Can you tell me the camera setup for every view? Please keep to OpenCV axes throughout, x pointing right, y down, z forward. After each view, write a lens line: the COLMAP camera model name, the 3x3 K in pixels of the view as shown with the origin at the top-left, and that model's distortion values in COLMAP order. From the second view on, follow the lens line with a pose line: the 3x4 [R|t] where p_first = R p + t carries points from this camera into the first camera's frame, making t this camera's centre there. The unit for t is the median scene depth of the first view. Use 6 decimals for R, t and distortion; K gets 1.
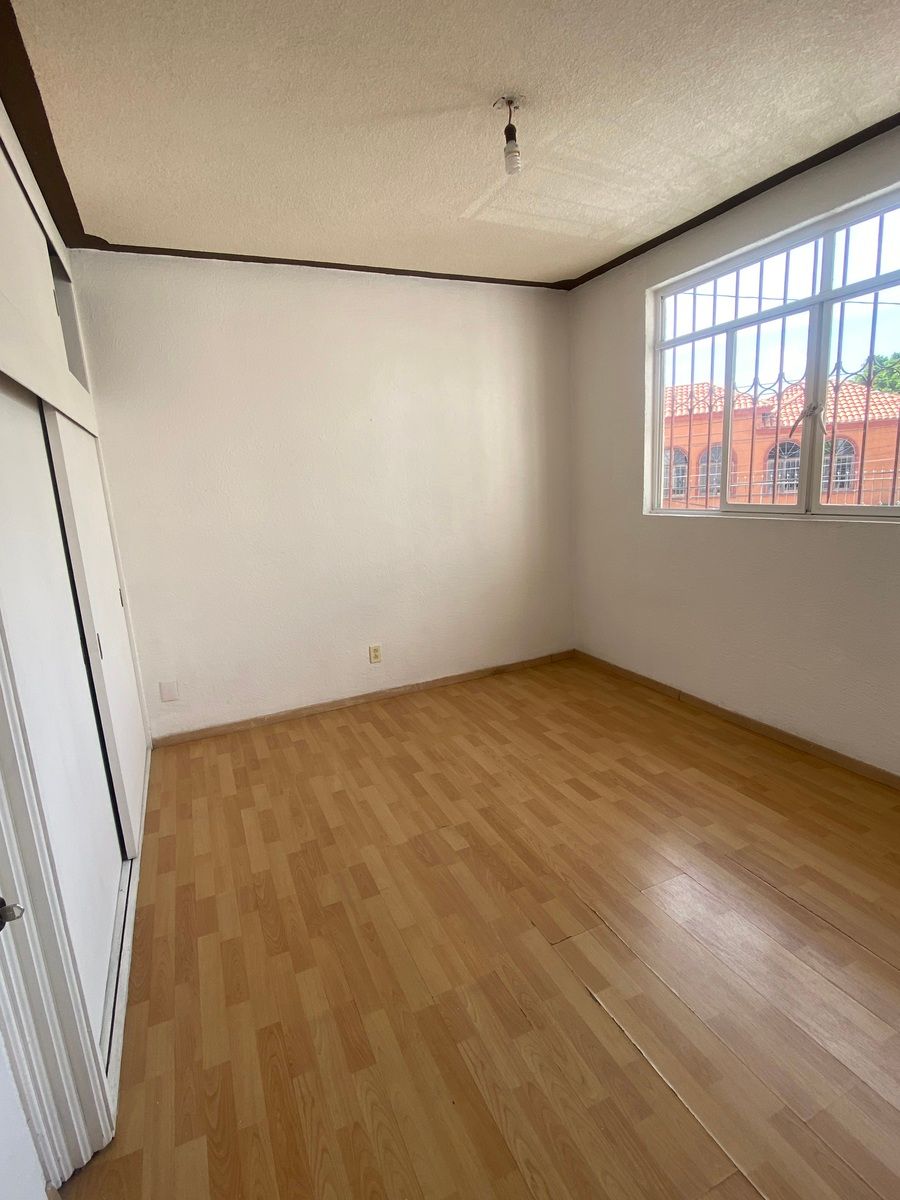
lens RADIAL K [[593.1, 0, 446.4], [0, 593.1, 602.5], [0, 0, 1]] dist [0.023994, -0.019718]
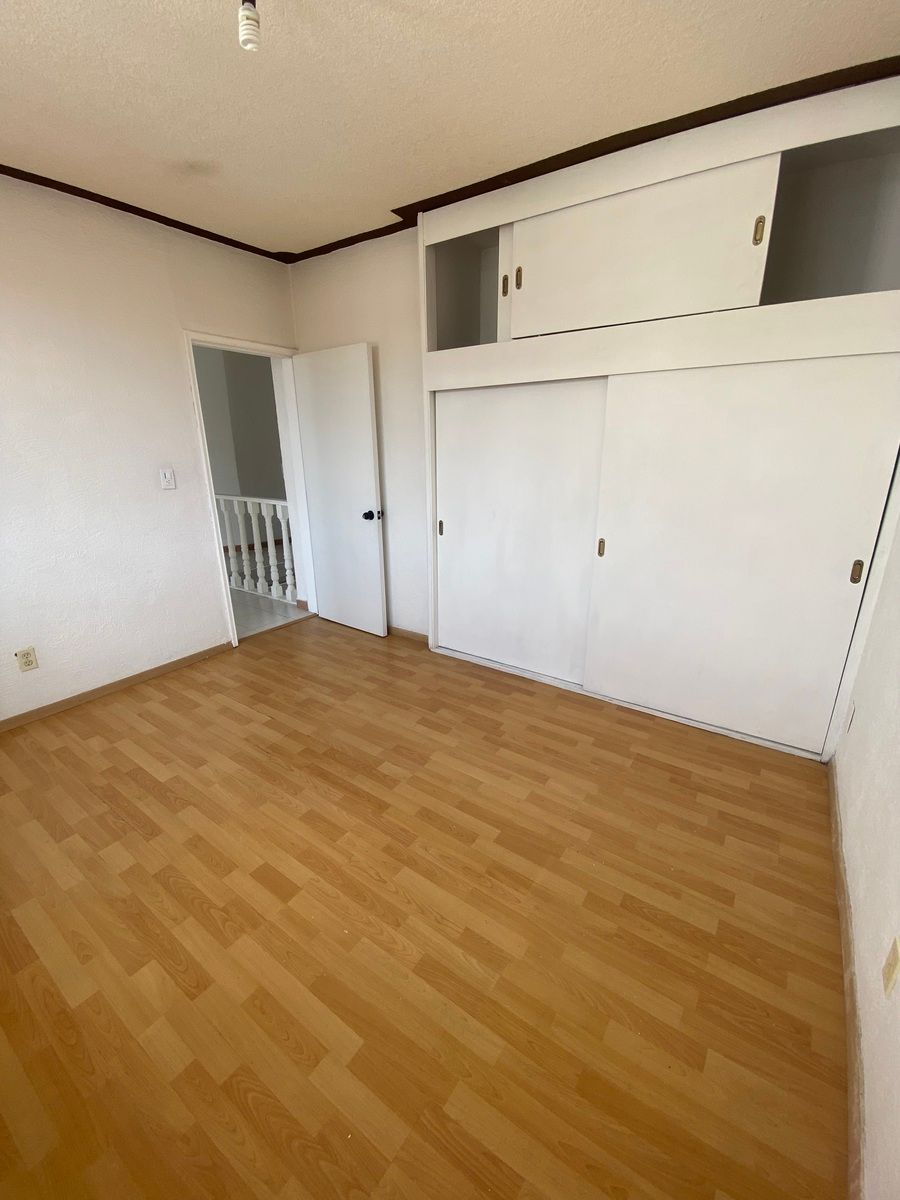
lens RADIAL K [[485.7, 0, 450.0], [0, 485.7, 600.0], [0, 0, 1]] dist [0.025381, -0.022181]
pose [[-0.854892, 0.221139, -0.469316, 0.249348], [-0.050210, 0.865095, 0.499088, -0.307065], [0.516371, 0.450231, -0.728459, 1.393918]]
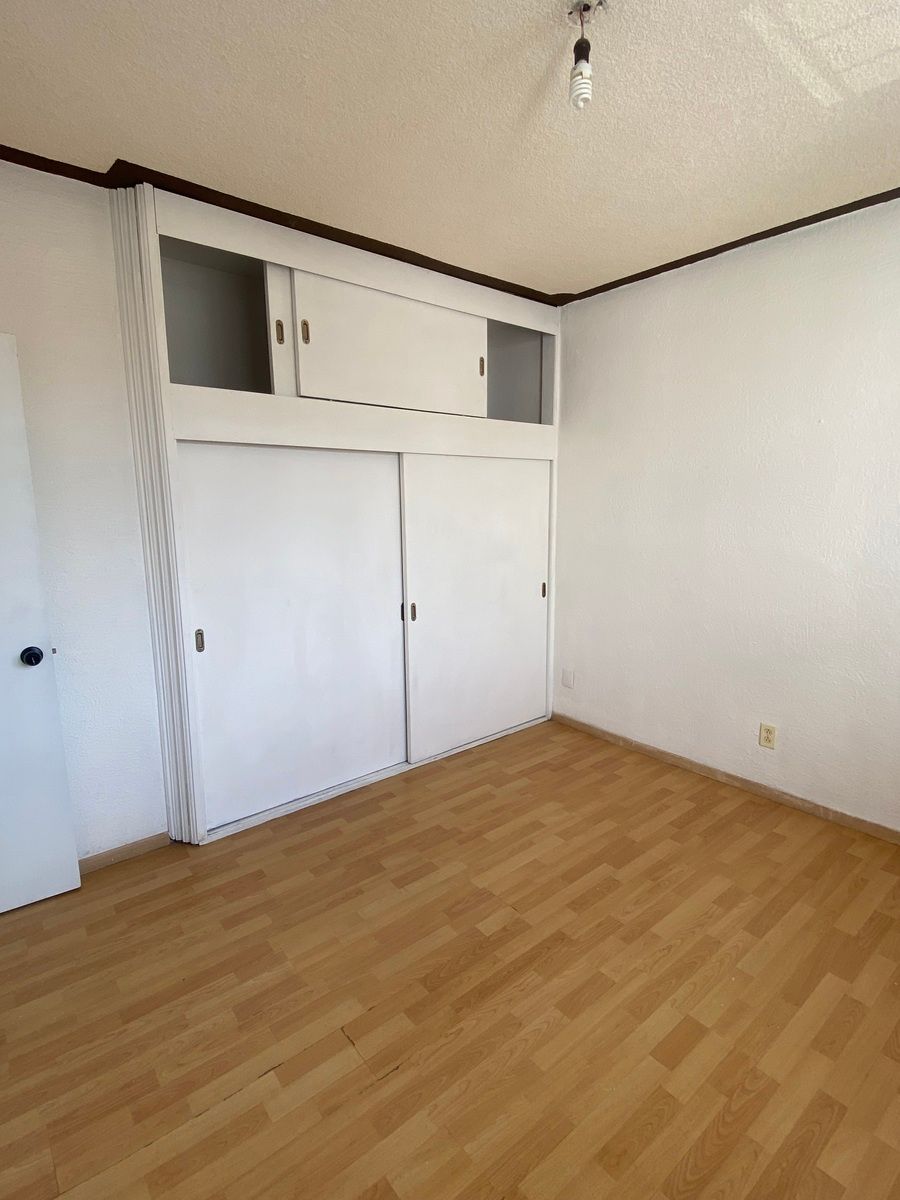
lens RADIAL K [[593.1, 0, 446.4], [0, 593.1, 602.5], [0, 0, 1]] dist [0.023994, -0.019718]
pose [[0.257917, 0.222497, -0.940199, 0.634742], [-0.207965, 0.963097, 0.170867, -0.170292], [0.943520, 0.151459, 0.294670, 0.528184]]
